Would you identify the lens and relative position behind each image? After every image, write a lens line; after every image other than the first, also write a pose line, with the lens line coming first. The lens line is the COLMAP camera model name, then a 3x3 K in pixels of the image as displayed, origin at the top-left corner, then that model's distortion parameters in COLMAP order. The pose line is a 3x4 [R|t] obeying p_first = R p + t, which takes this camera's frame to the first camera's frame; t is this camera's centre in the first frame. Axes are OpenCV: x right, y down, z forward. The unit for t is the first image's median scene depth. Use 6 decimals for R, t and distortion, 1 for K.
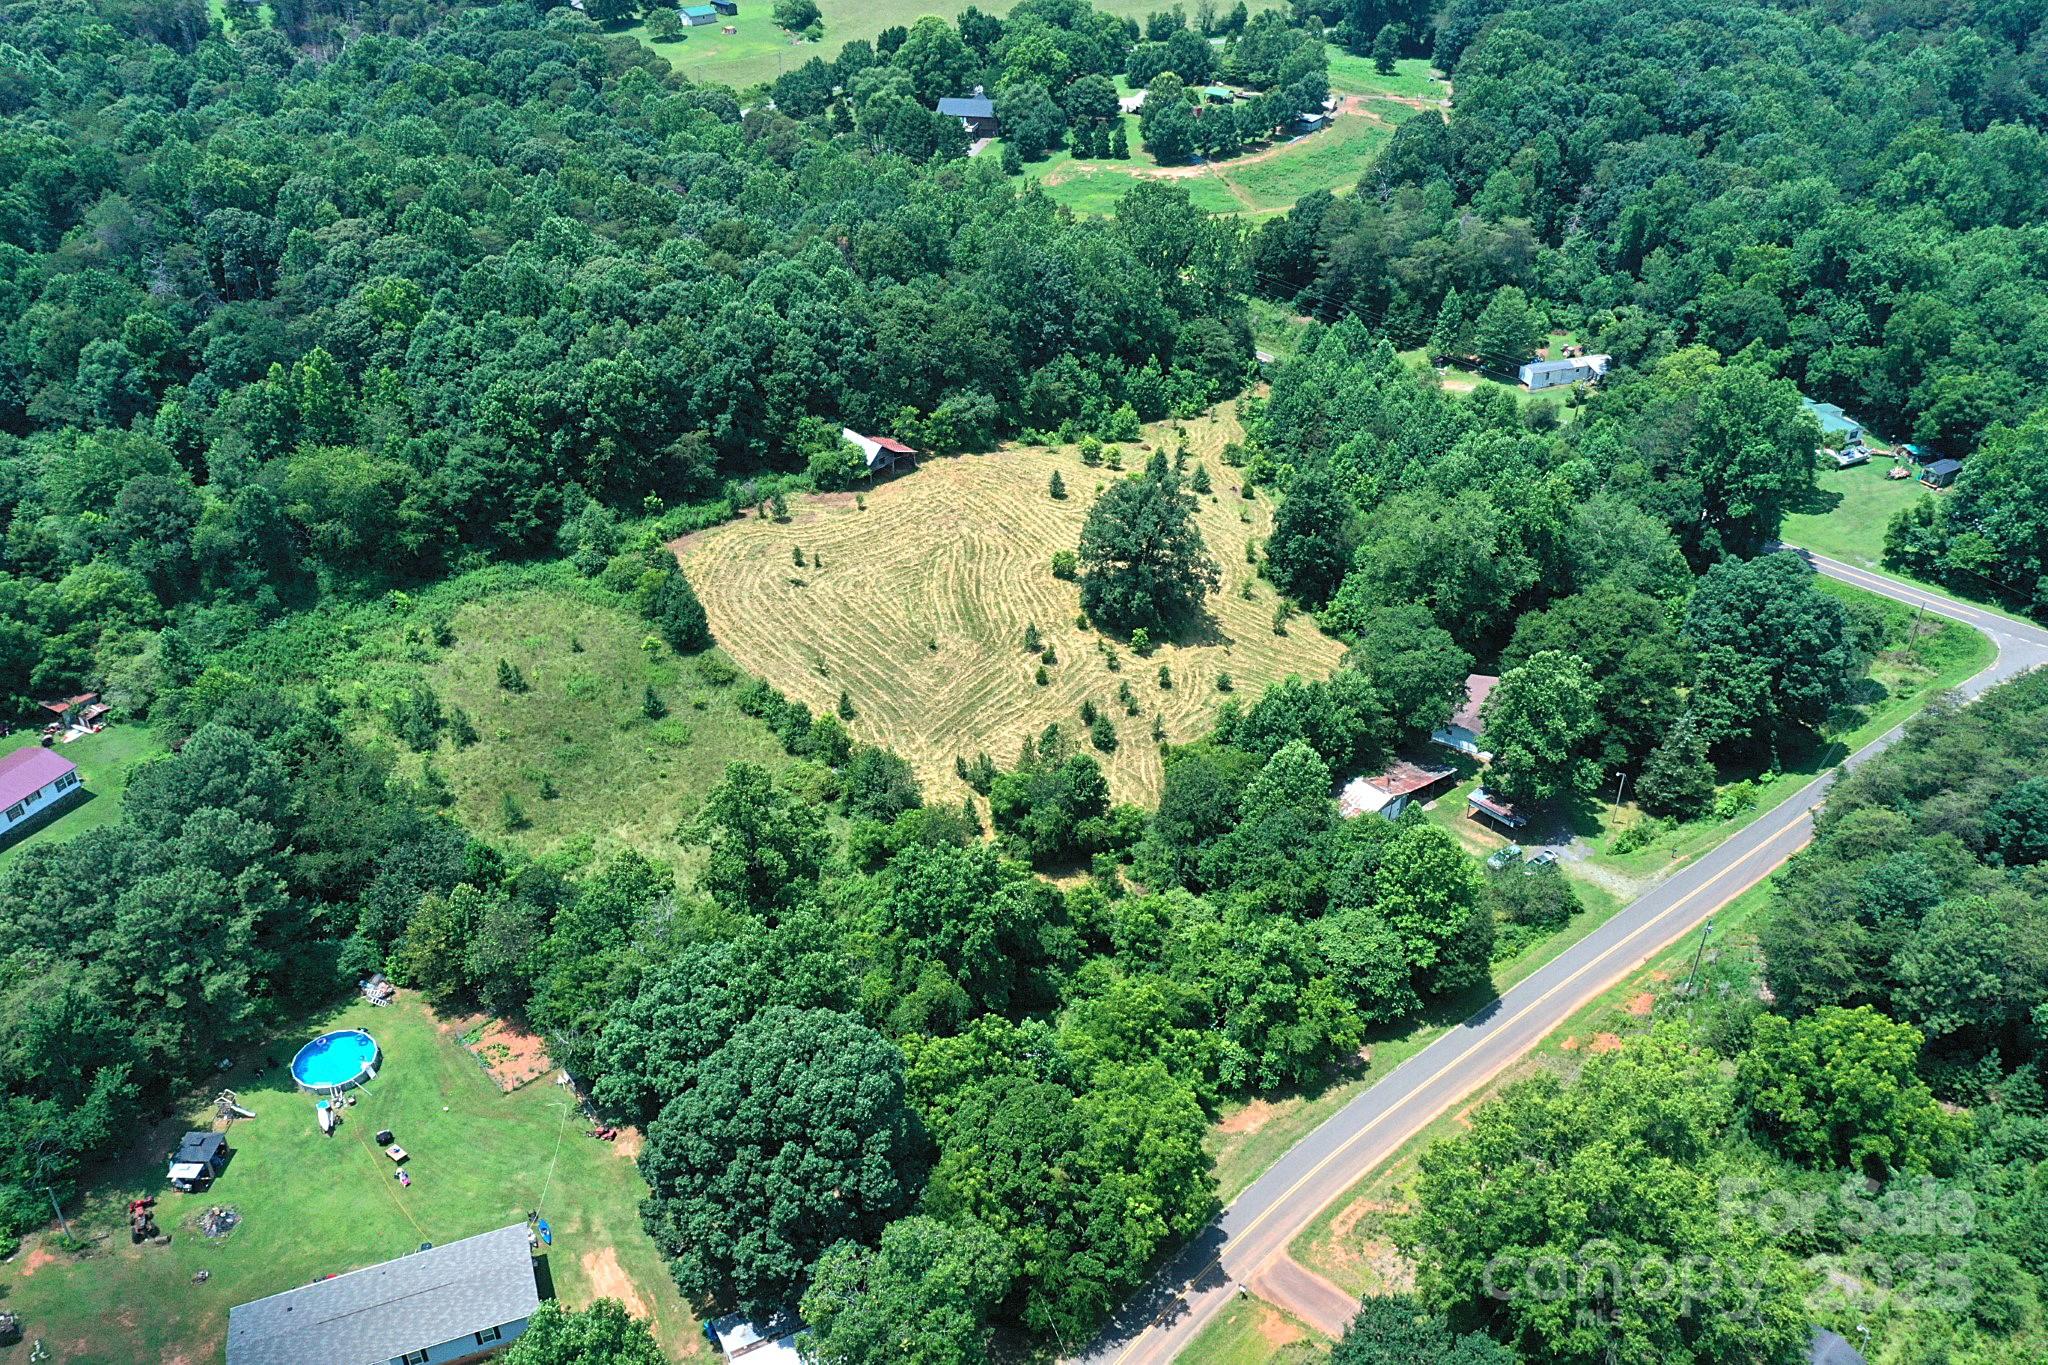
lens RADIAL K [[1640.4, 0, 1025.9], [0, 1640.4, 676.0], [0, 0, 1]] dist [0.002855, 0.003080]
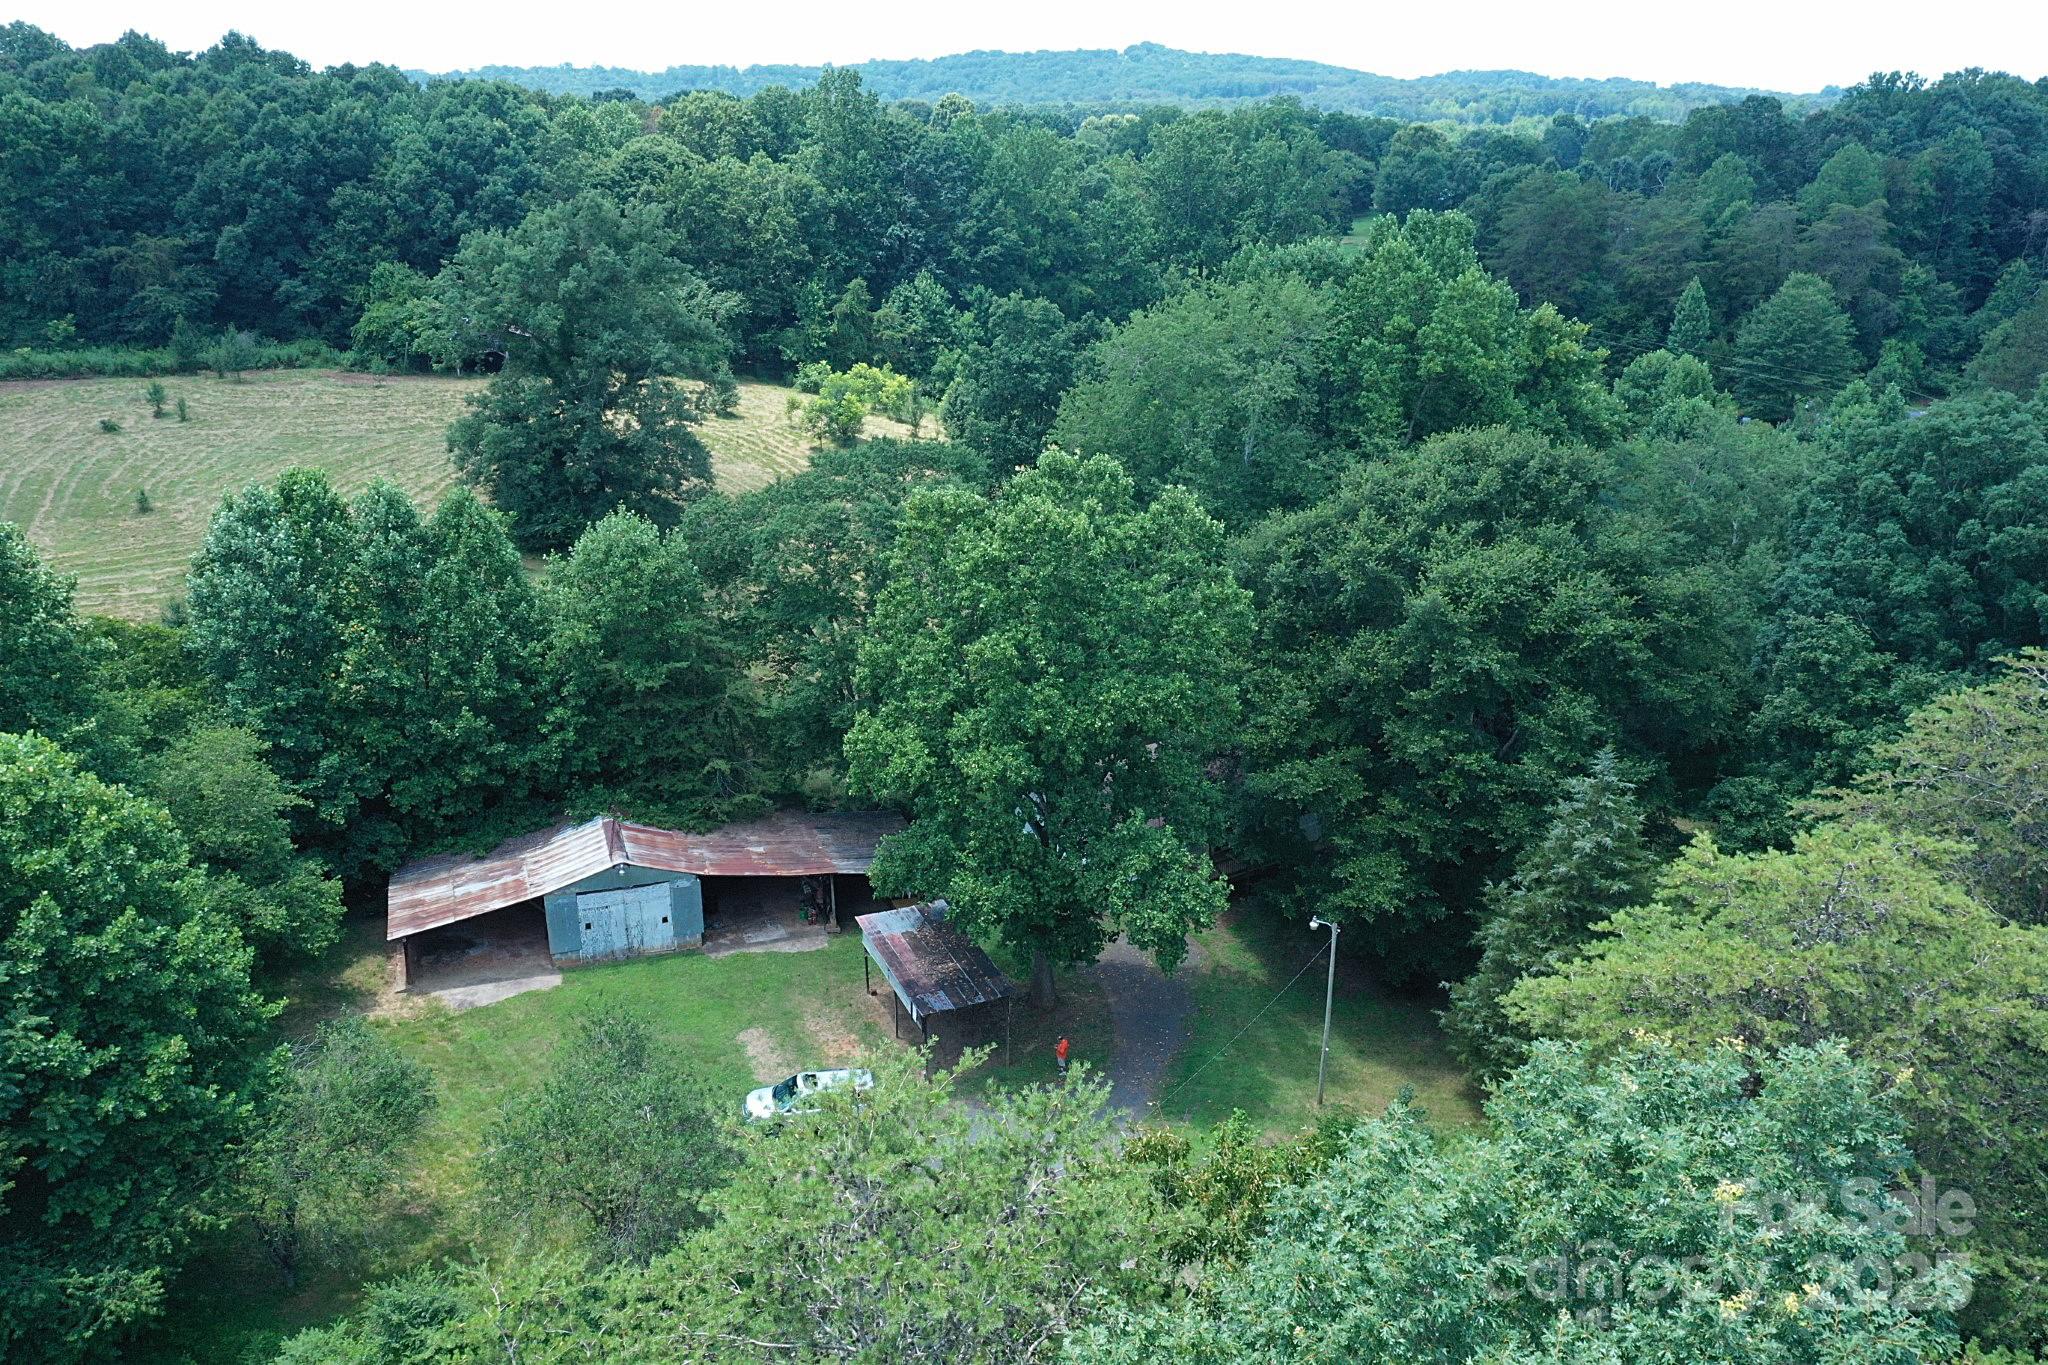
lens RADIAL K [[1640.4, 0, 1026.5], [0, 1640.4, 678.1], [0, 0, 1]] dist [0.002855, 0.003080]
pose [[0.927187, 0.117427, -0.355719, 0.396742], [-0.200491, 0.957700, -0.206433, 0.085151], [0.316431, 0.262721, 0.911509, 0.678813]]
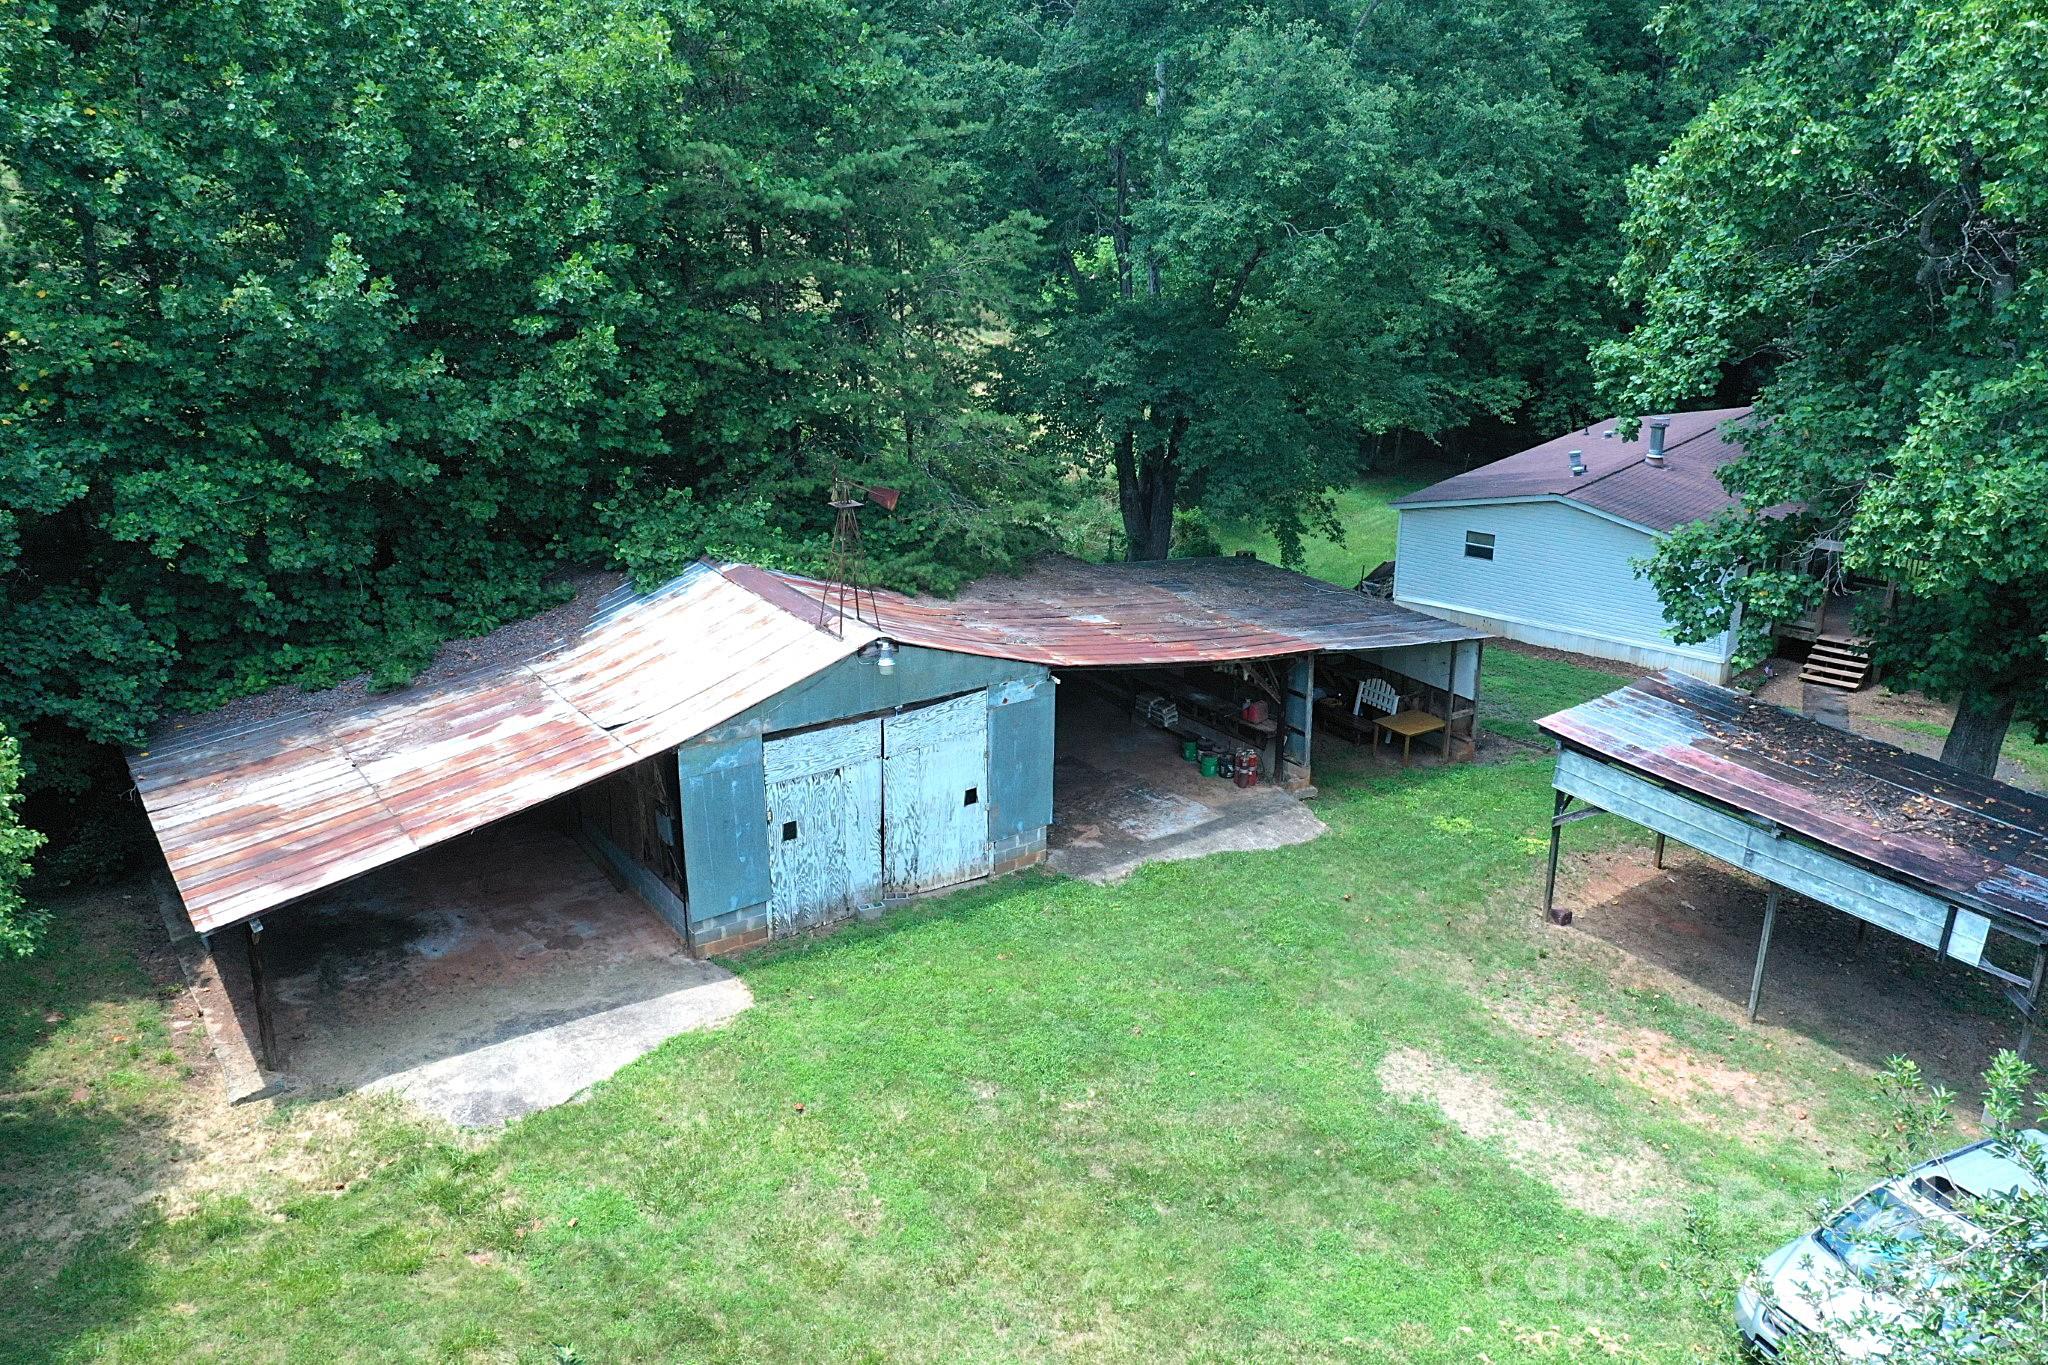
lens RADIAL K [[1640.4, 0, 1018.6], [0, 1640.4, 693.0], [0, 0, 1]] dist [0.002855, 0.003080]
pose [[0.991903, 0.038953, -0.120875, 0.236784], [-0.064218, 0.974990, -0.212768, 0.096164], [0.109564, 0.218808, 0.969597, 0.849089]]
